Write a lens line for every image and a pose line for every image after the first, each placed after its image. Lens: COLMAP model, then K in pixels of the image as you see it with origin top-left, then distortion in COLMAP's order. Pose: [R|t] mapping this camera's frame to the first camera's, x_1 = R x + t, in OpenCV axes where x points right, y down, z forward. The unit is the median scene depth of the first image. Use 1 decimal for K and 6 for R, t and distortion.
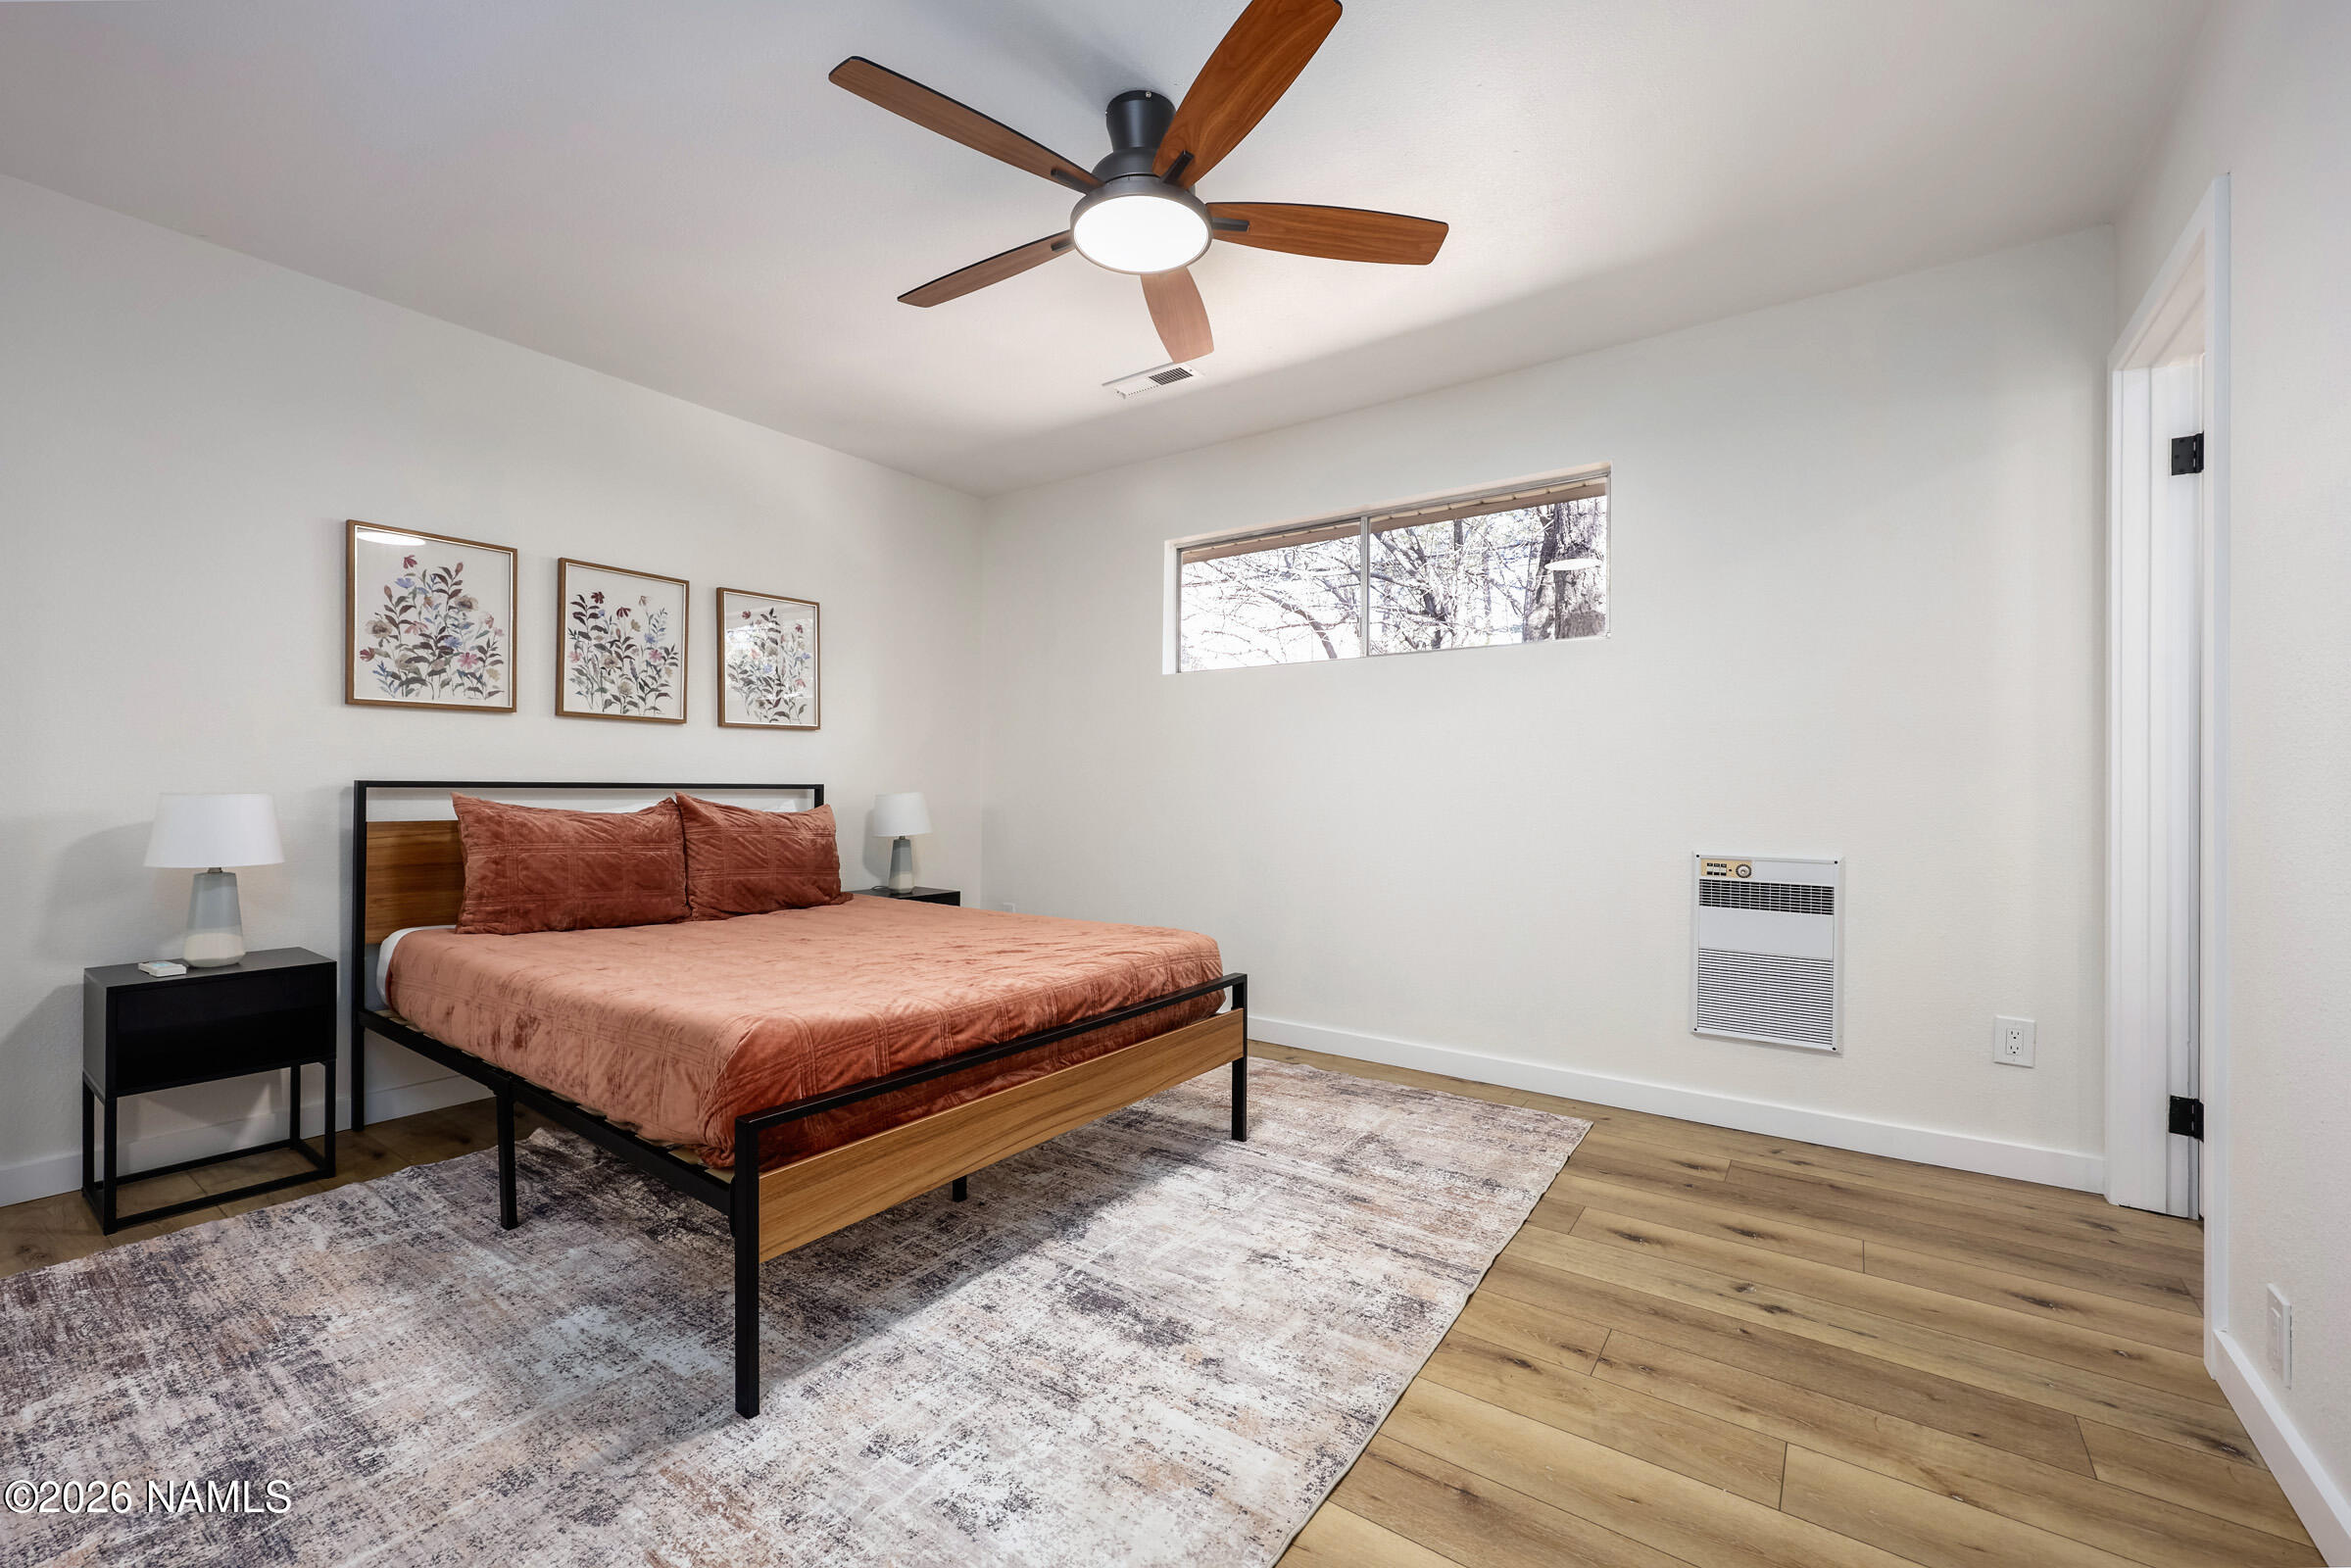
lens RADIAL K [[955.8, 0, 1186.8], [0, 955.8, 781.3], [0, 0, 1]] dist [0.000349, -0.000188]
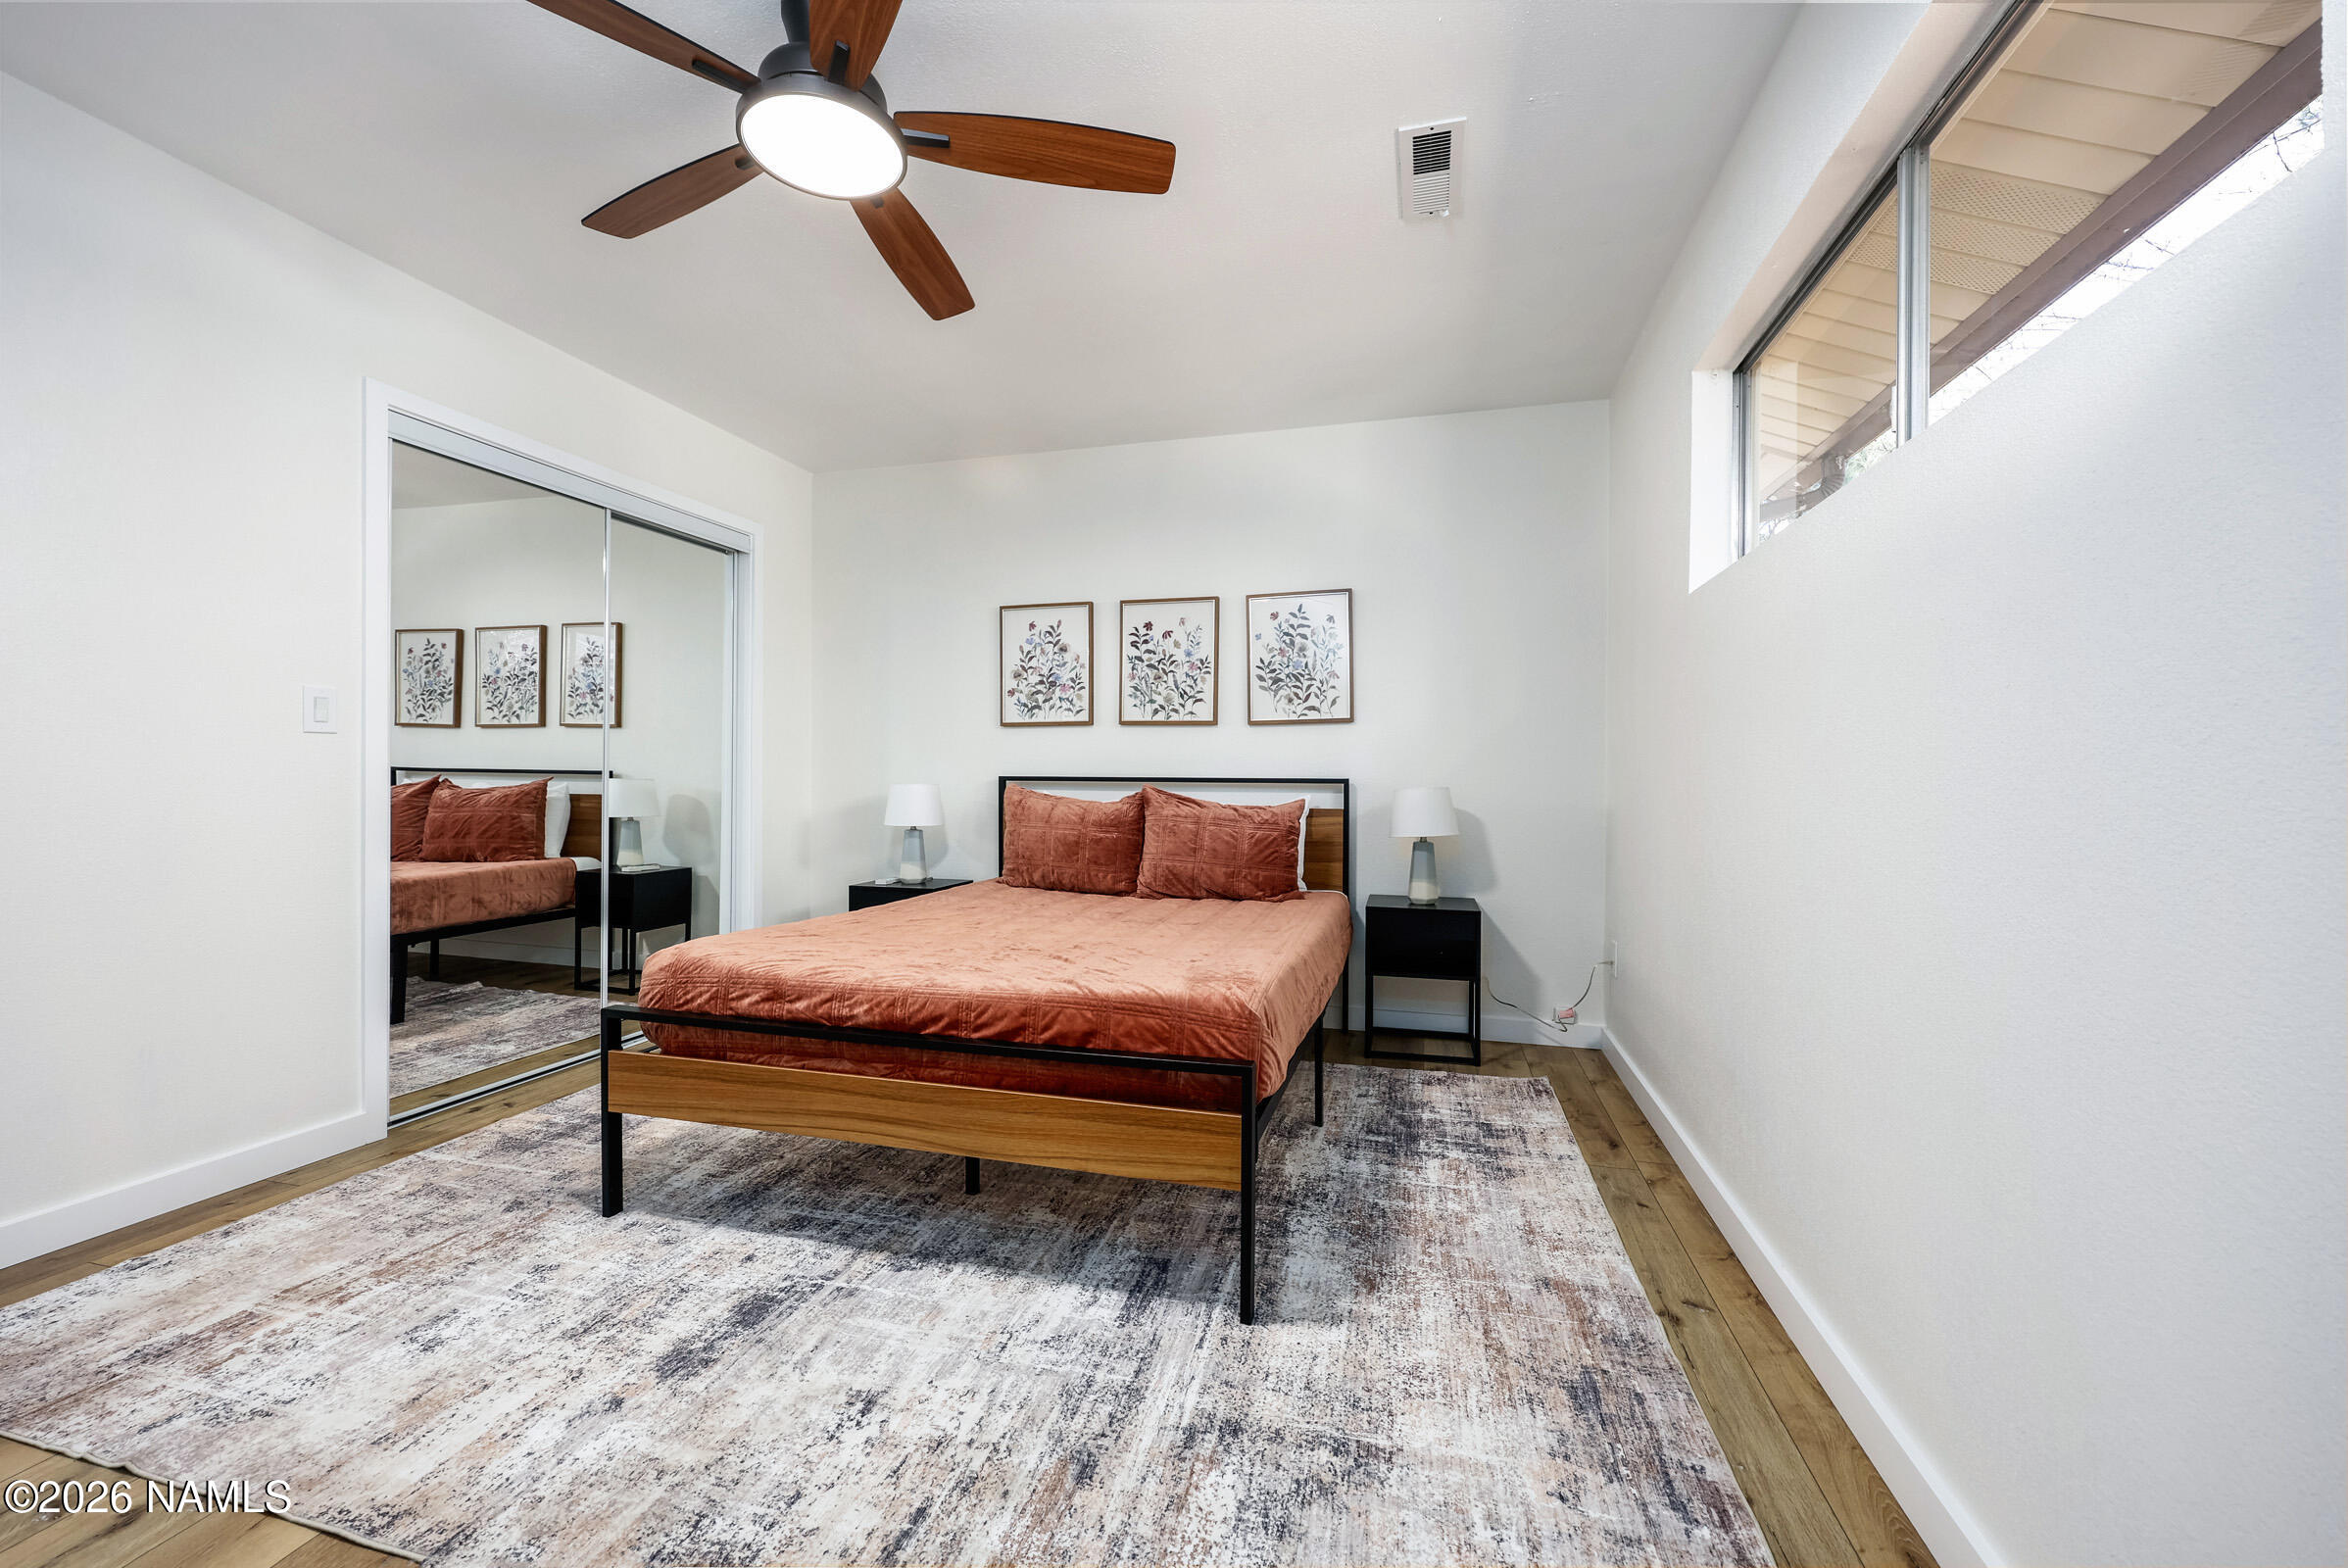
lens RADIAL K [[954.5, 0, 1177.7], [0, 954.5, 786.3], [0, 0, 1]] dist [0.000349, -0.000188]
pose [[0.333215, 0.001009, -0.942850, 0.627955], [0.000907, 0.999999, 0.001390, 0.012870], [0.942850, -0.001319, 0.333214, 0.715610]]
